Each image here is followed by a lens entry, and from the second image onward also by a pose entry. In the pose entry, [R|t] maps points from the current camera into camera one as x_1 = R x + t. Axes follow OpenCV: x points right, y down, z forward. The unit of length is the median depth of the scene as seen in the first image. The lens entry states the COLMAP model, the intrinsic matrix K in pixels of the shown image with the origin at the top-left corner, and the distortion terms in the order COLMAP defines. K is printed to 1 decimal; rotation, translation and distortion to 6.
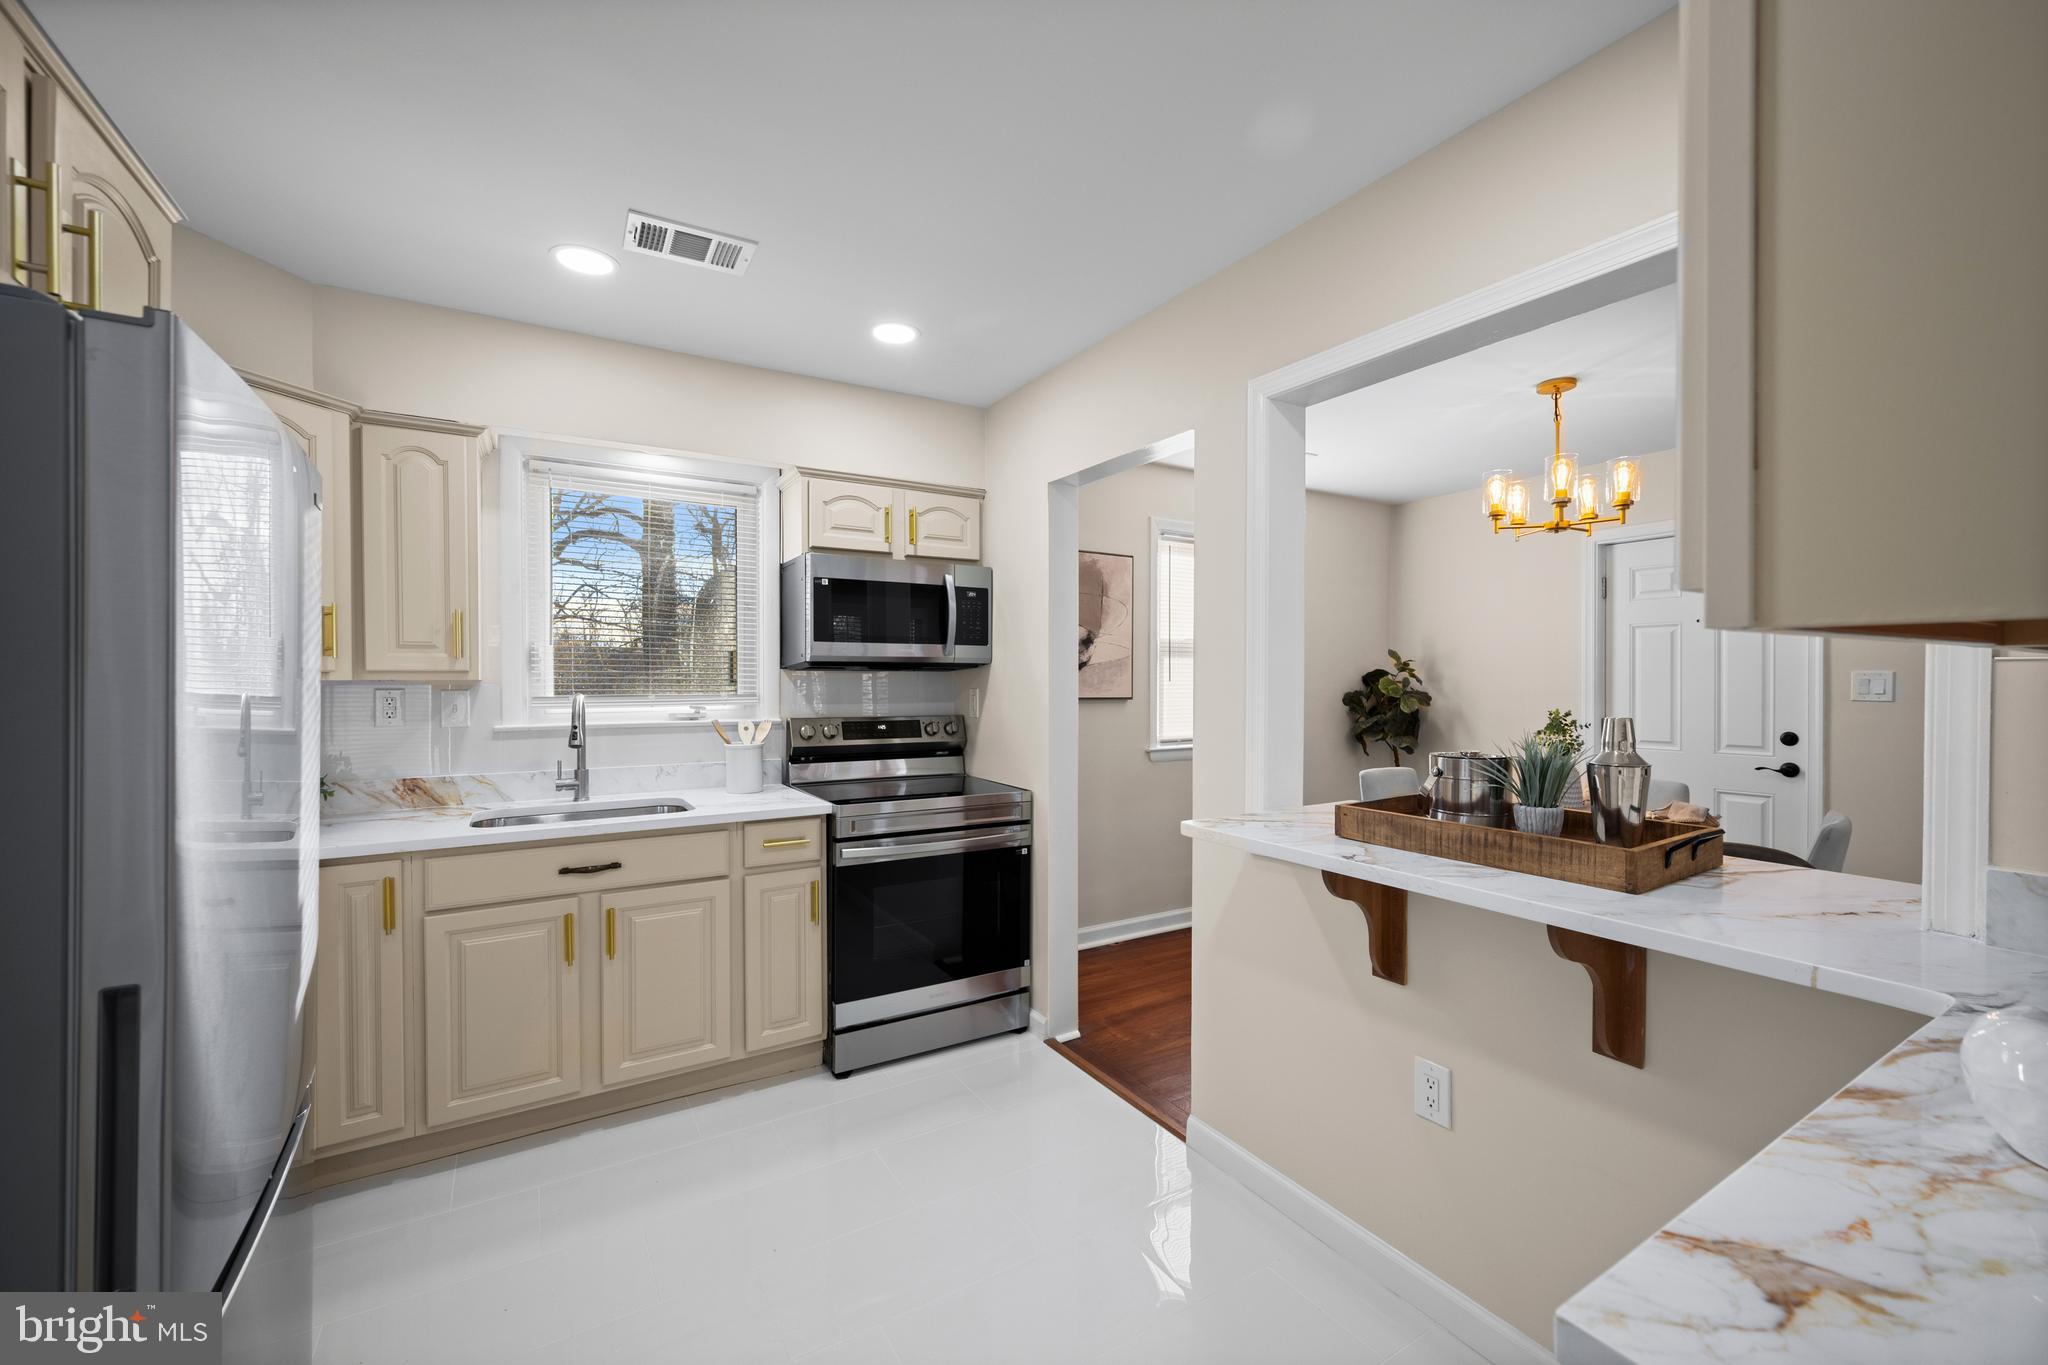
lens RADIAL K [[819.6, 0, 1021.5], [0, 819.6, 688.8], [0, 0, 1]] dist [-0.001987, -0.000189]
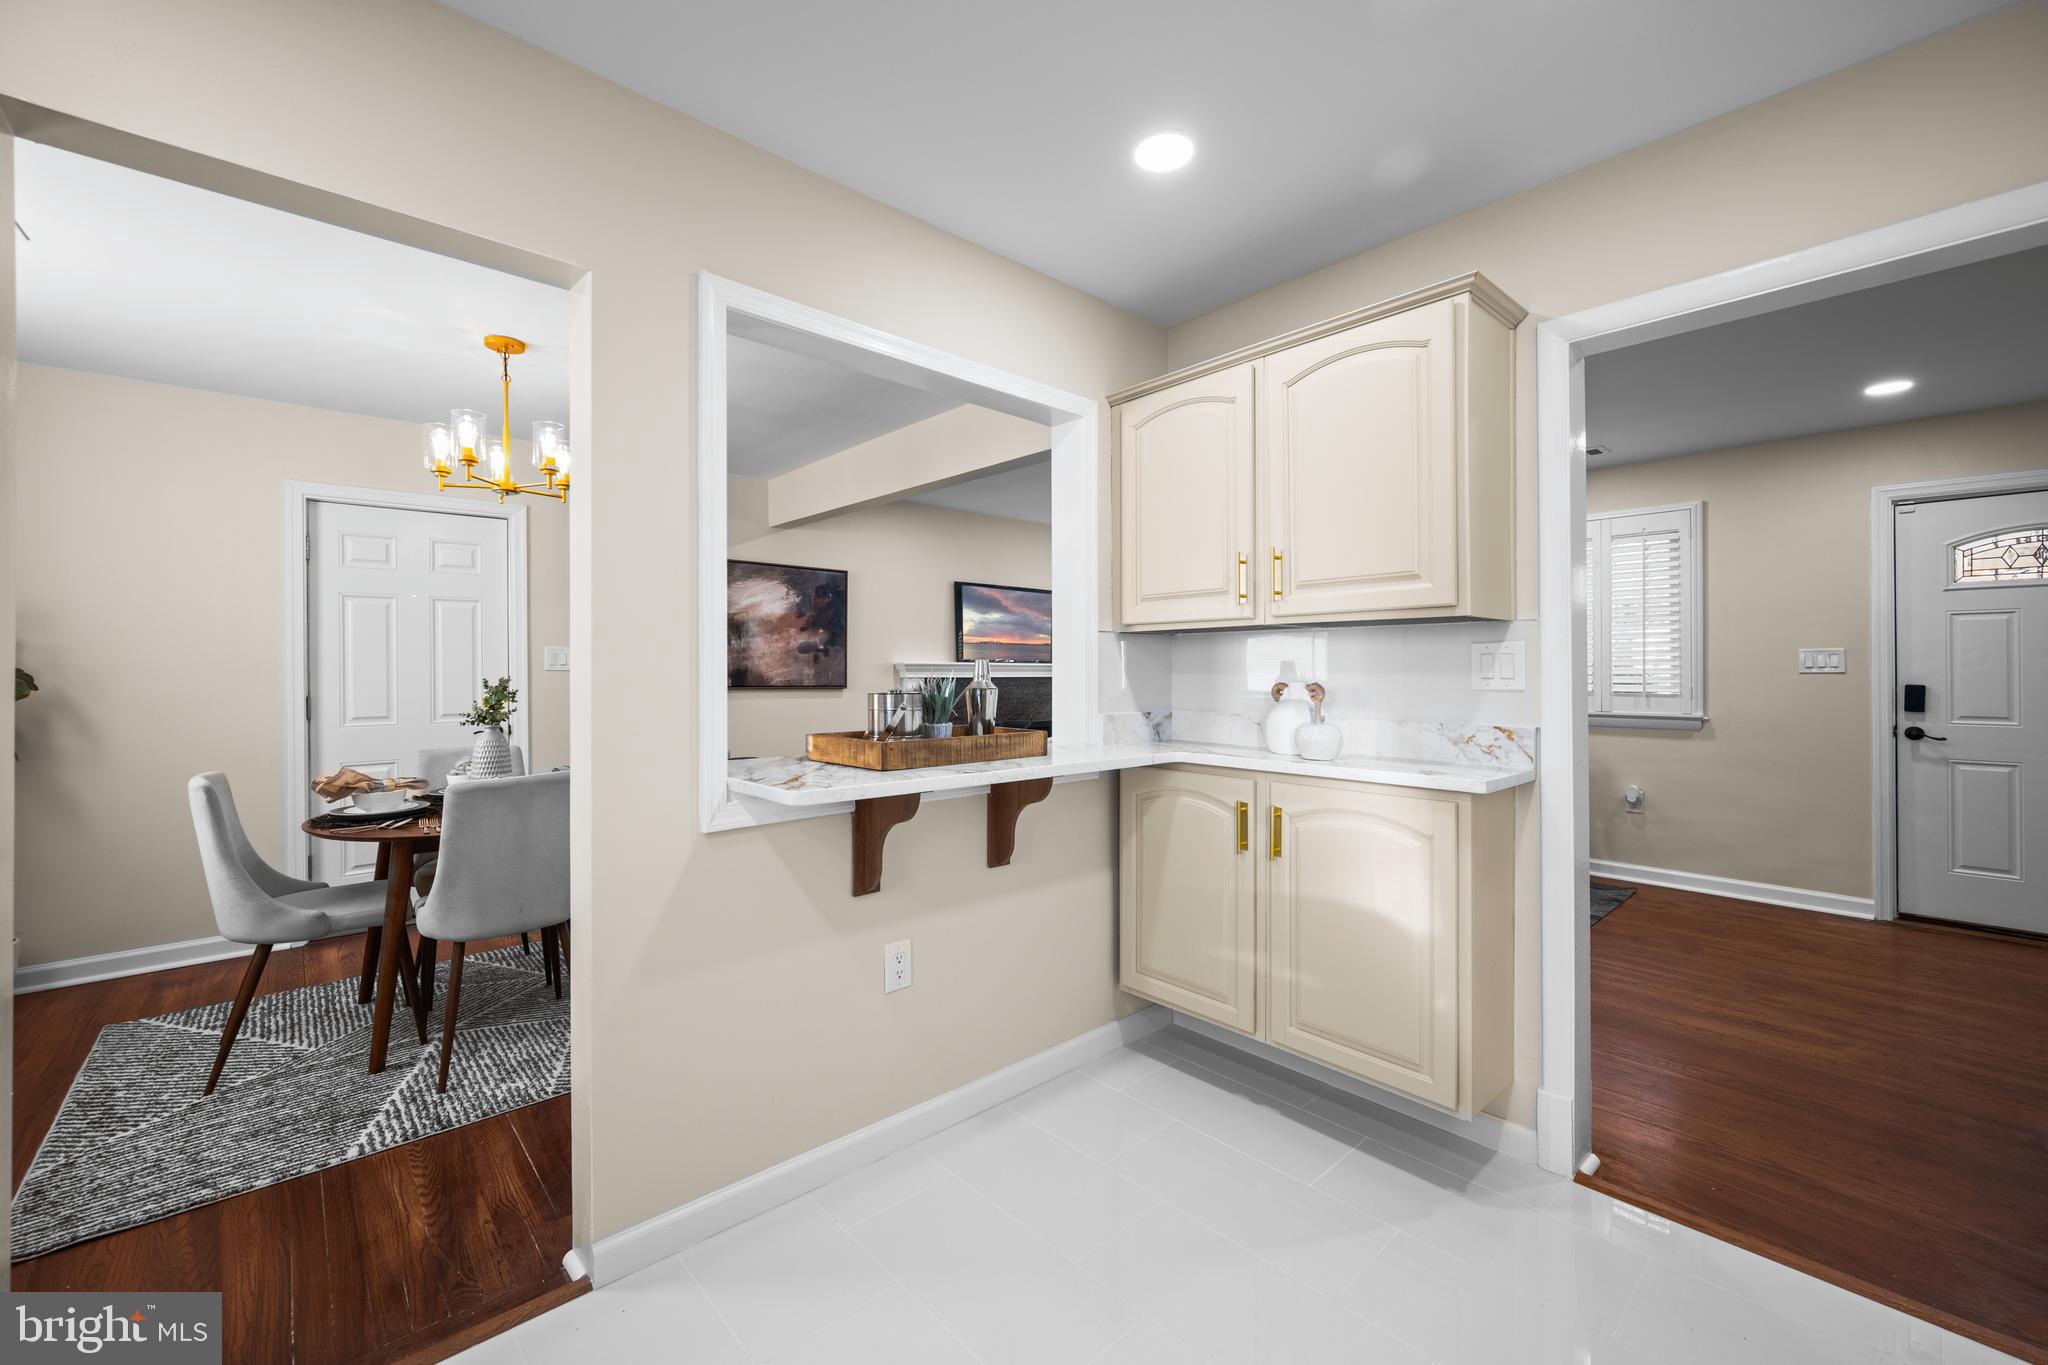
lens RADIAL K [[821.5, 0, 1021.1], [0, 821.5, 668.4], [0, 0, 1]] dist [0.000826, 0.000064]
pose [[-0.187608, 0.003731, 0.982237, -0.460639], [0.015004, 0.999887, -0.000932, 0.028403], [-0.982129, 0.014562, -0.187643, 0.638137]]
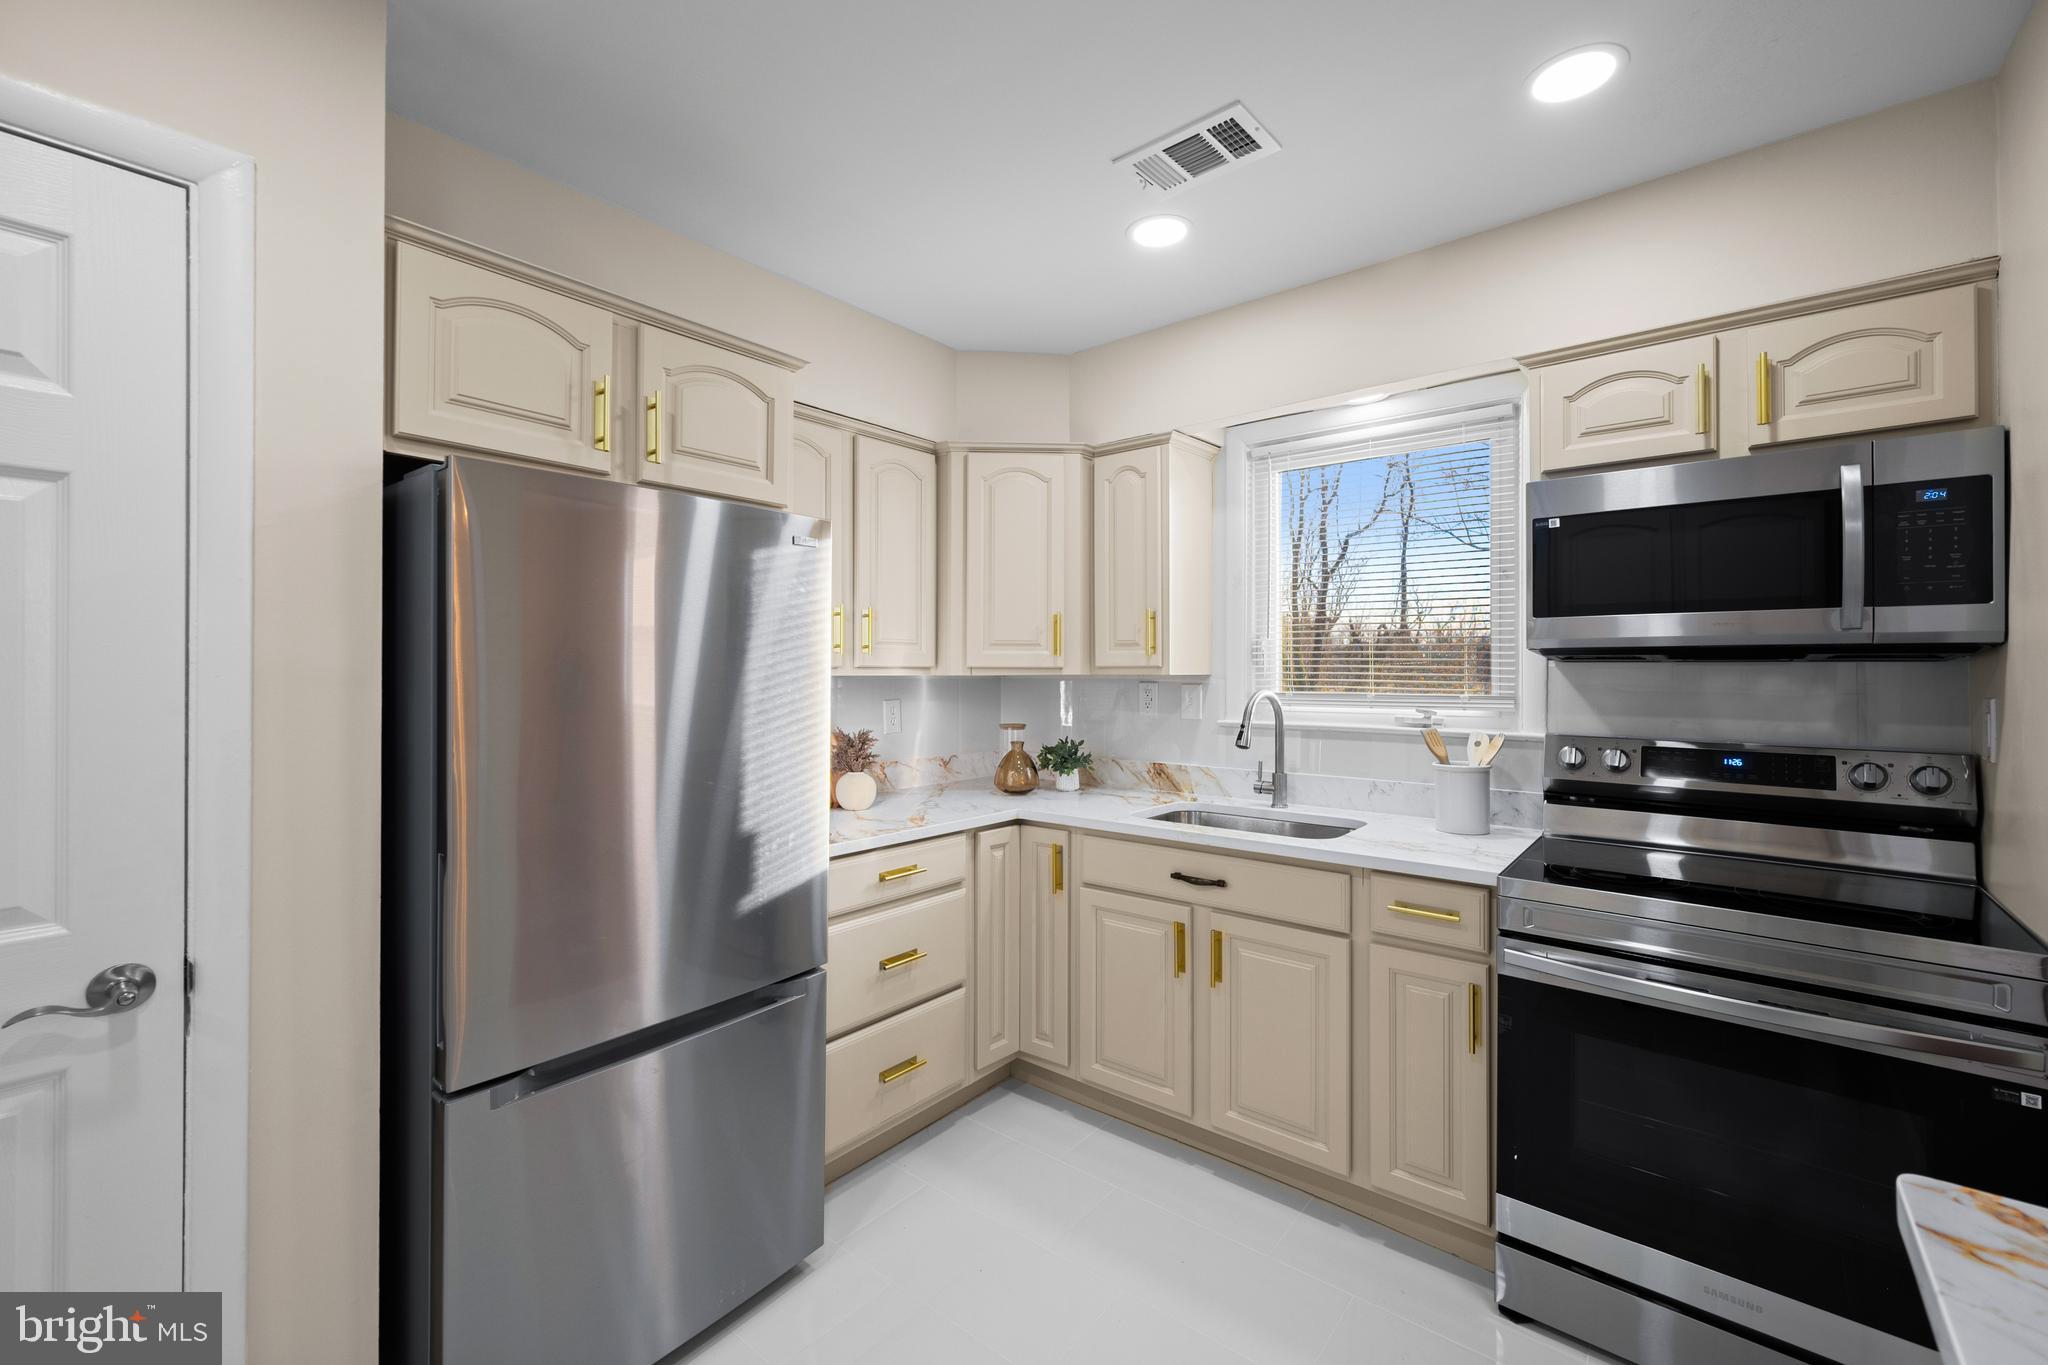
lens RADIAL K [[845.5, 0, 1020.6], [0, 845.5, 667.0], [0, 0, 1]] dist [0.000210, 0.000012]
pose [[0.328716, -0.004221, -0.944419, 0.260948], [-0.013407, 0.999868, -0.009135, -0.007606], [0.944333, 0.015665, 0.328617, 0.418516]]
